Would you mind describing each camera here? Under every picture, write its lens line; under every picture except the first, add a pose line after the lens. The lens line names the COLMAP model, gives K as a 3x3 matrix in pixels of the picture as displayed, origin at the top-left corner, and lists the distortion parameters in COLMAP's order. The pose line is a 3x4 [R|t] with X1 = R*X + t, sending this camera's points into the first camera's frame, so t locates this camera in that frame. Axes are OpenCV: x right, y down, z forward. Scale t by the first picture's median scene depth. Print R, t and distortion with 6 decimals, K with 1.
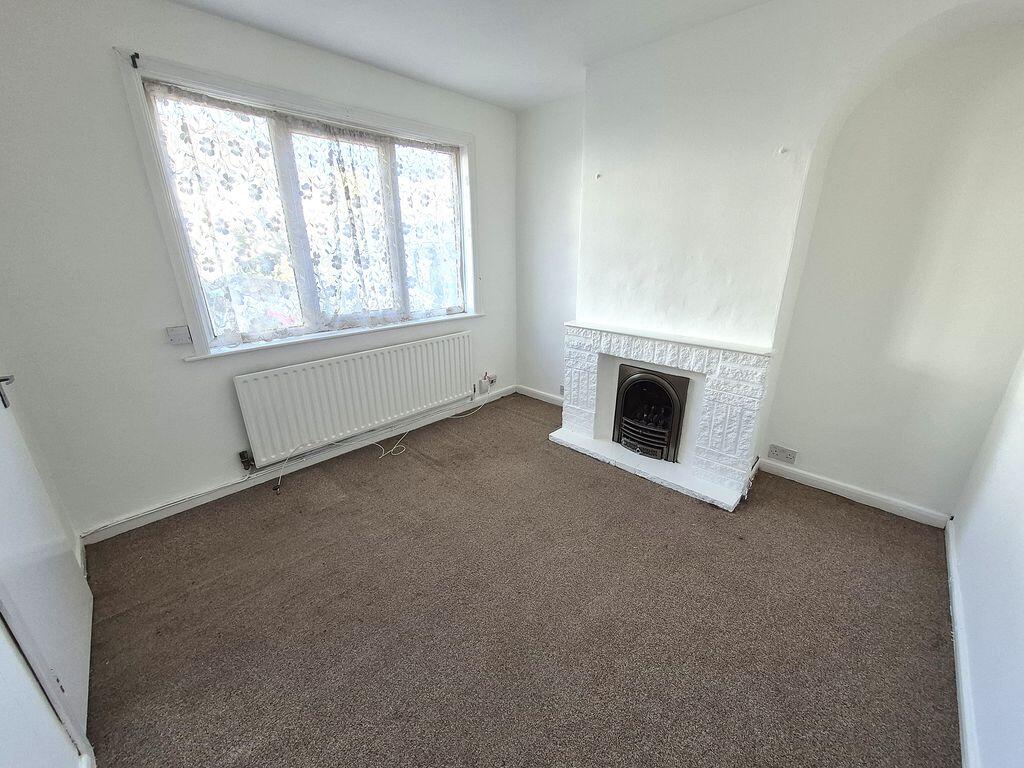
lens RADIAL K [[401.1, 0, 515.1], [0, 401.1, 382.3], [0, 0, 1]] dist [-0.003002, -0.001537]
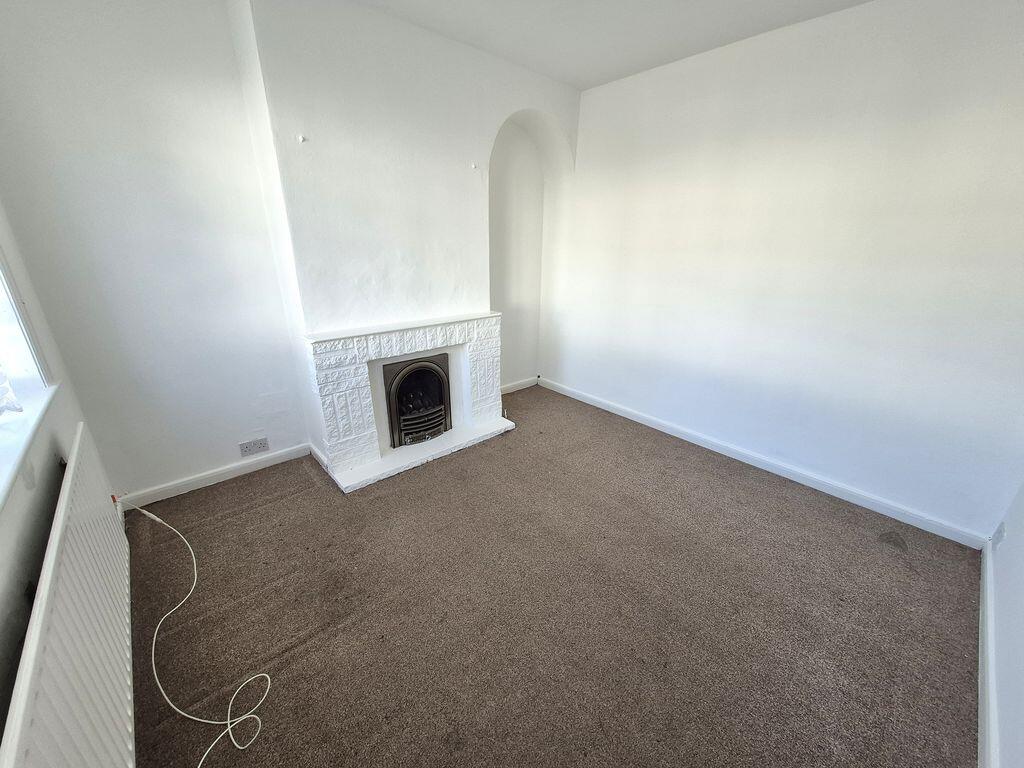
lens RADIAL K [[401.1, 0, 514.0], [0, 401.1, 388.0], [0, 0, 1]] dist [-0.003002, -0.001537]
pose [[0.073154, -0.342508, 0.936662, -0.618664], [0.304149, 0.902101, 0.306116, -0.198753], [-0.949812, 0.262491, 0.170166, 0.607270]]
